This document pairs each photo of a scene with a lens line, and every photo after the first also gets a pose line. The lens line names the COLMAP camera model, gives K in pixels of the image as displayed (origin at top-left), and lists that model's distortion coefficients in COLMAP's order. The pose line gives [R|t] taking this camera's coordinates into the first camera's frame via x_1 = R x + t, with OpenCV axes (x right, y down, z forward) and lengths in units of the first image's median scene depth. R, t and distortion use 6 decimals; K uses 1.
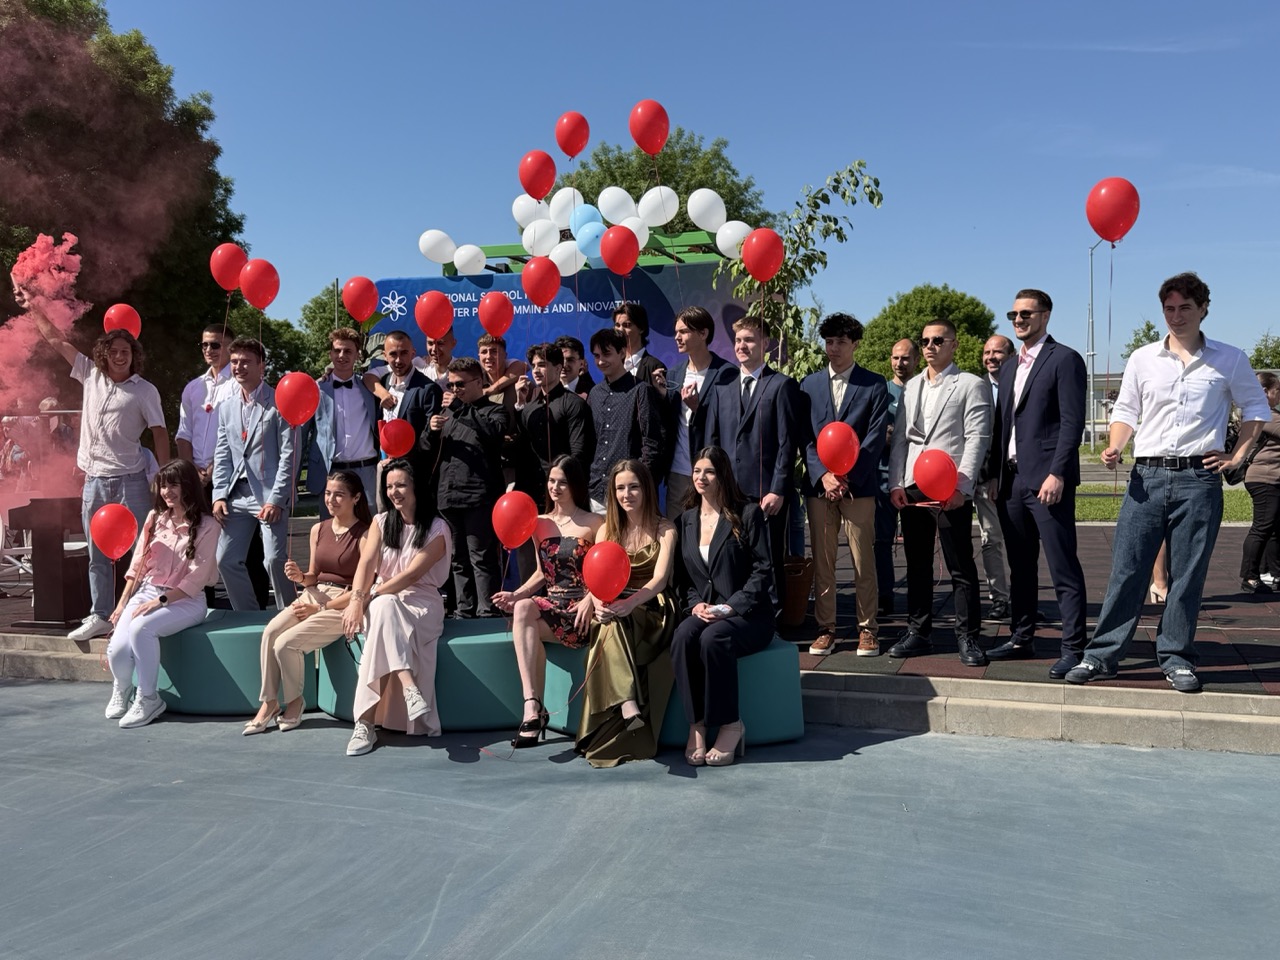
lens RADIAL K [[1318.8, 0, 646.4], [0, 1318.8, 474.2], [0, 0, 1]] dist [-0.000869, 0.000000]
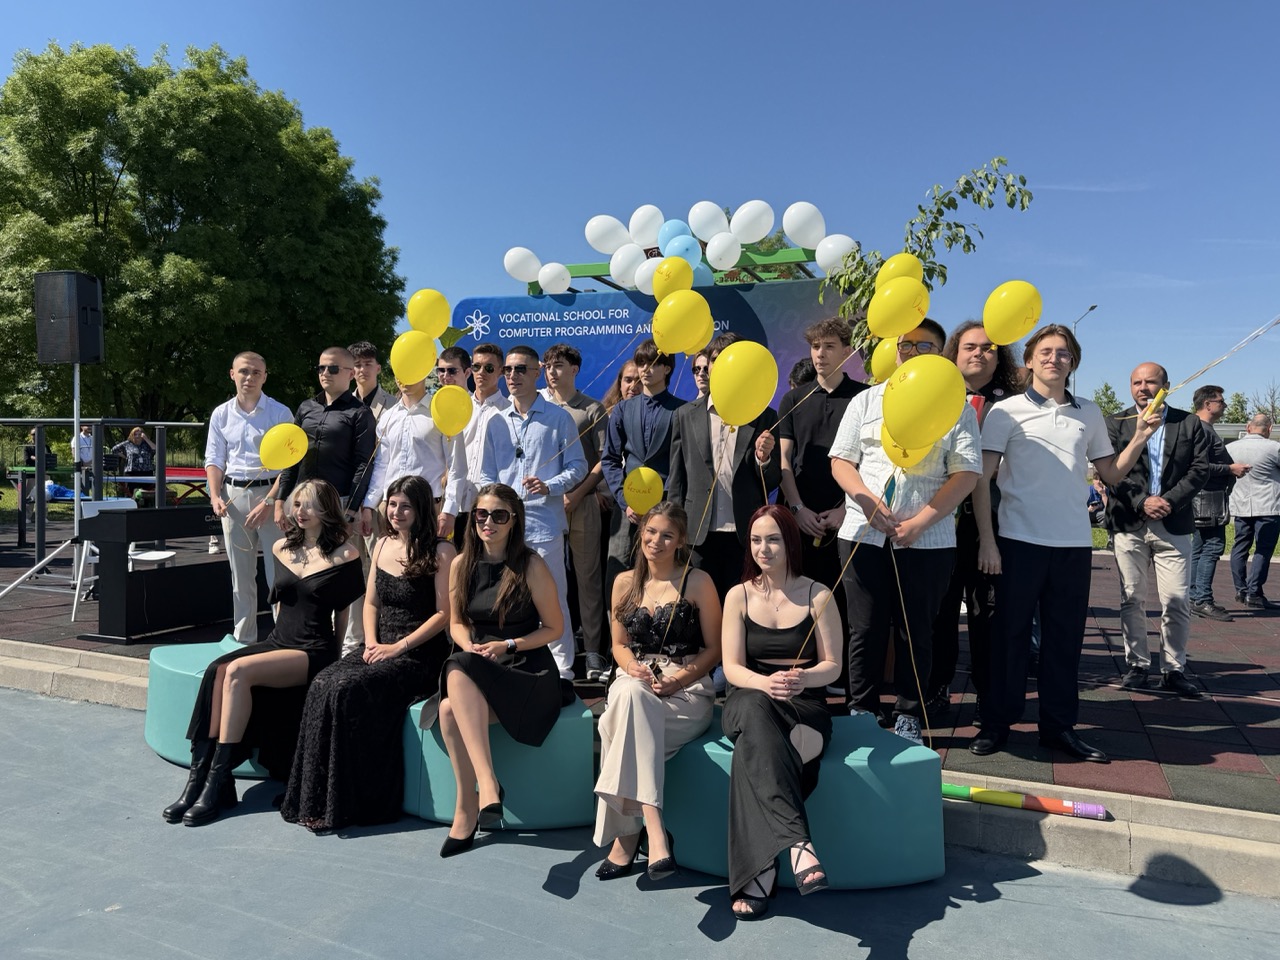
lens RADIAL K [[938.7, 0, 634.2], [0, 938.7, 479.5], [0, 0, 1]] dist [0.013950, -0.001387]
pose [[0.996225, 0.034098, -0.079833, -0.015551], [-0.034540, 0.999395, -0.004163, -0.013916], [0.079643, 0.006904, 0.996800, 0.326823]]
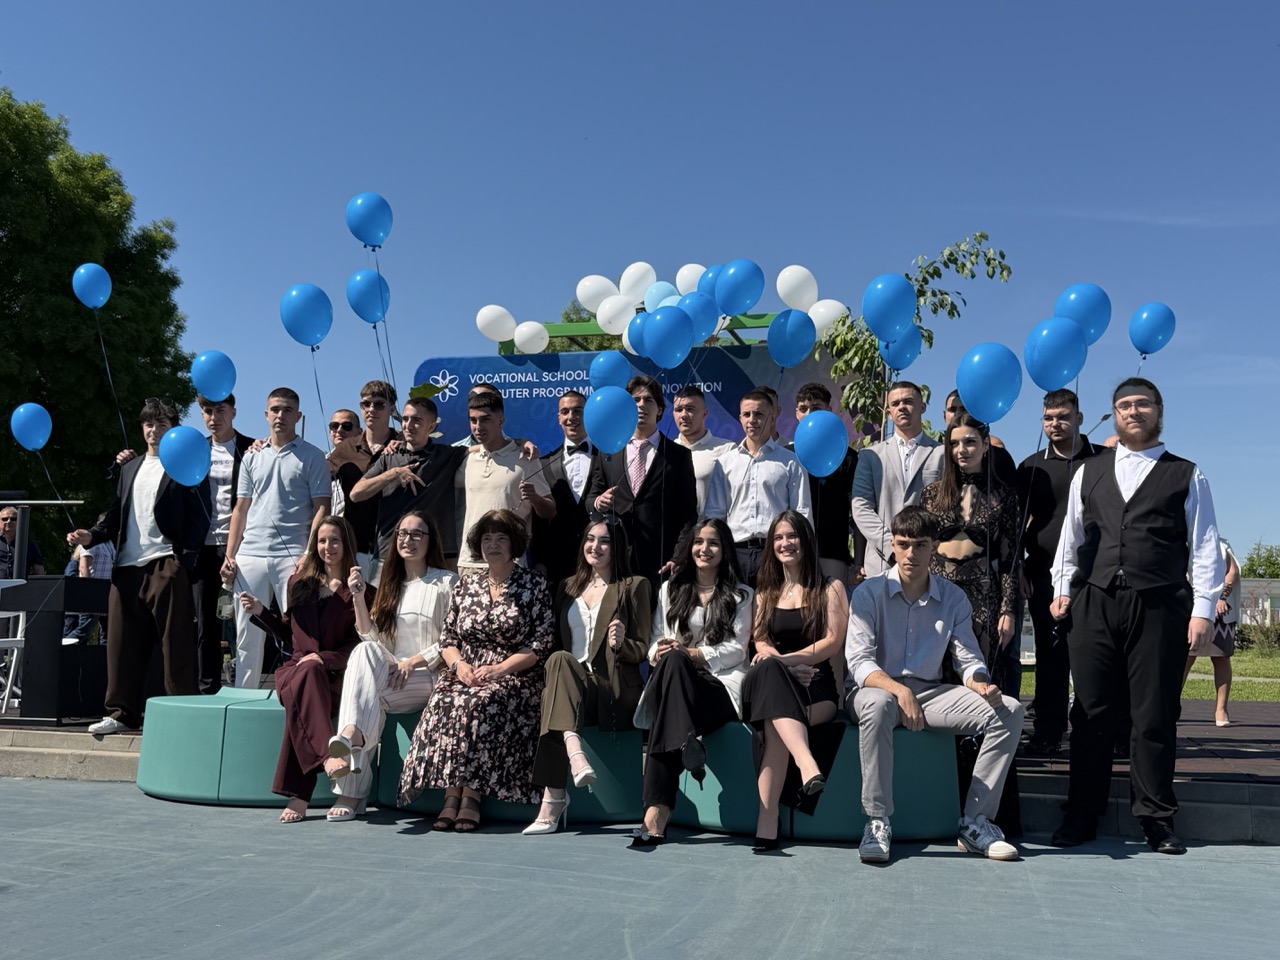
lens RADIAL K [[1431.5, 0, 635.5], [0, 1431.5, 471.8], [0, 0, 1]] dist [0.013915, 0.000000]
pose [[0.998605, 0.034468, 0.039996, -0.101665], [-0.028009, 0.987967, -0.152108, 0.082220], [-0.044758, 0.150775, 0.987554, 0.027388]]
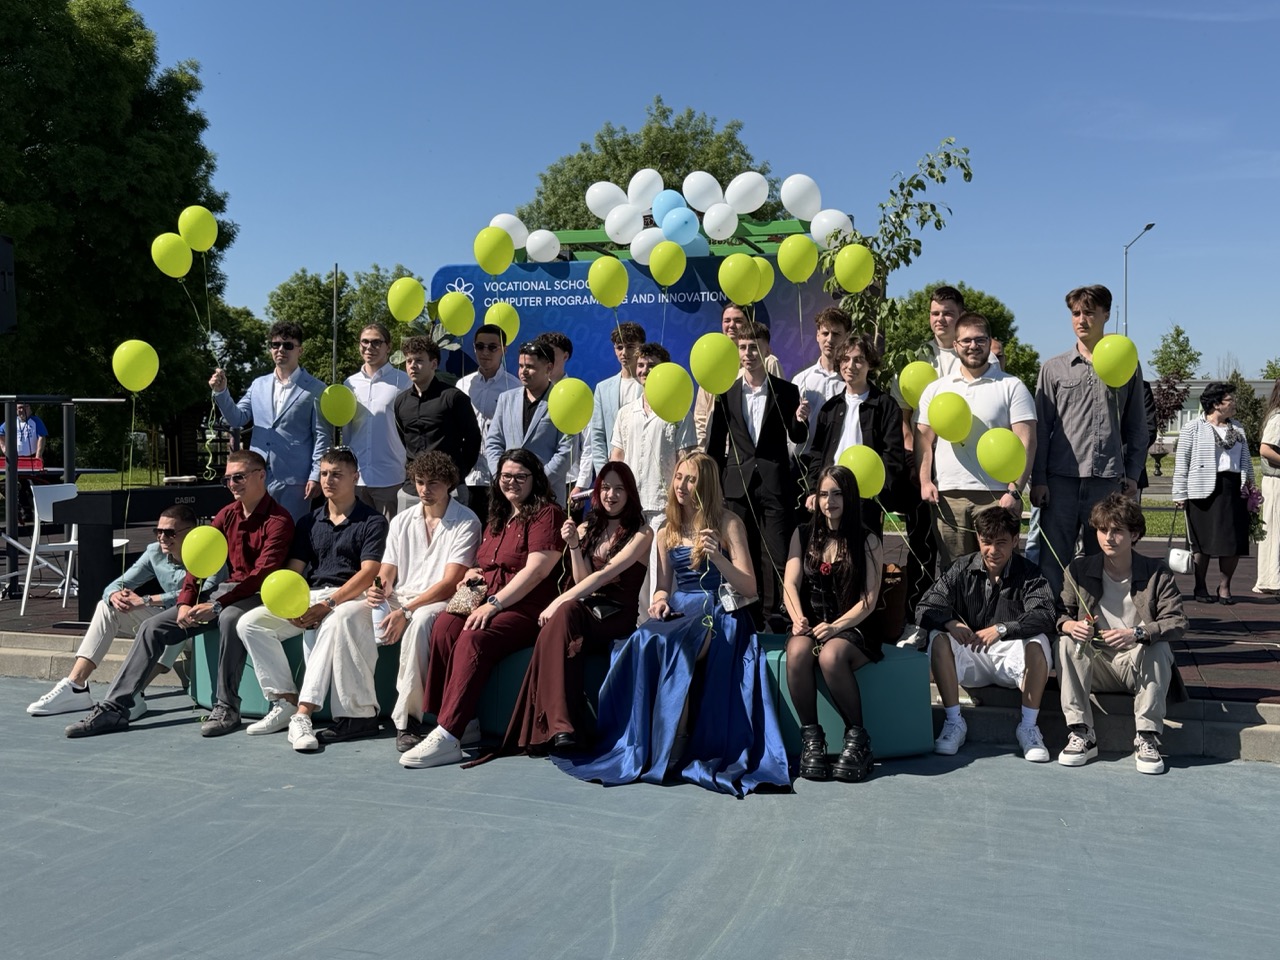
lens RADIAL K [[1431.5, 0, 637.6], [0, 1431.5, 466.8], [0, 0, 1]] dist [0.013915, 0.000000]
pose [[0.999779, 0.015847, 0.013792, -0.080754], [-0.015693, 0.999814, -0.011225, 0.006681], [-0.013967, 0.011006, 0.999842, -0.026664]]
